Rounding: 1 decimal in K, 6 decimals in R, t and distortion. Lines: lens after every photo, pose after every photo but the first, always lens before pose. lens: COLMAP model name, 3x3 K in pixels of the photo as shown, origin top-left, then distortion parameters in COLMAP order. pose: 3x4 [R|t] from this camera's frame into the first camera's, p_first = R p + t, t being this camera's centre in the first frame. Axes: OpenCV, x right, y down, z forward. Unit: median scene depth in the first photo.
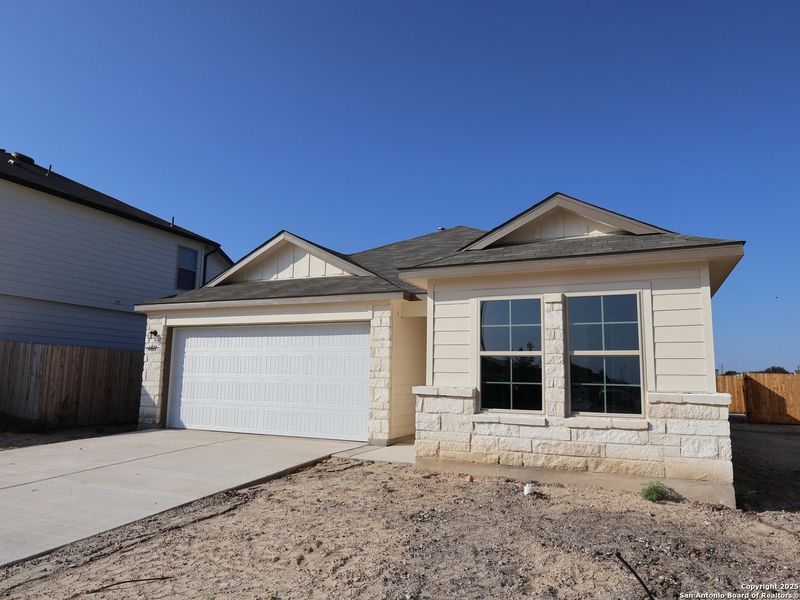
lens RADIAL K [[555.3, 0, 400.0], [0, 555.3, 300.0], [0, 0, 1]] dist [0.001619, 0.001365]
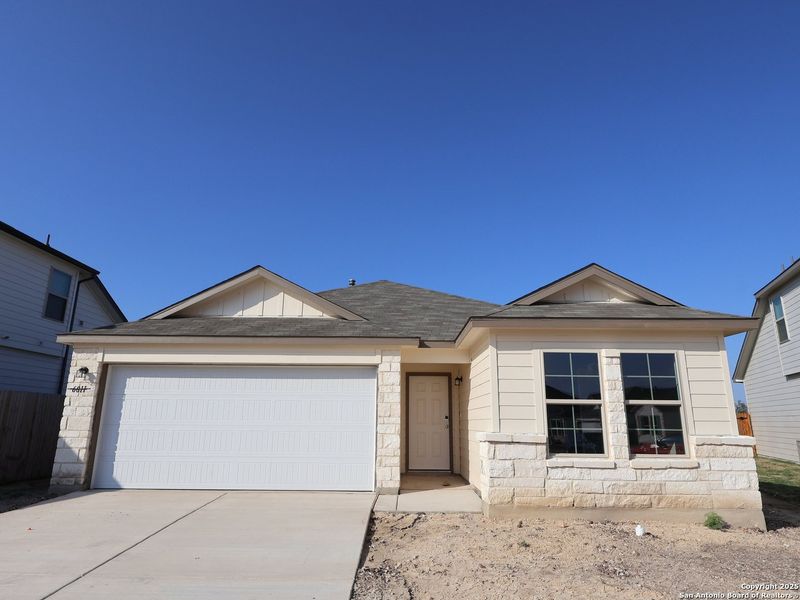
lens RADIAL K [[490.3, 0, 400.0], [0, 490.3, 300.0], [0, 0, 1]] dist [0.003292, -0.000165]
pose [[0.911907, 0.091928, 0.399969, -0.522020], [-0.051262, 0.992471, -0.111232, 0.021771], [-0.407183, 0.080930, 0.909754, 0.235104]]
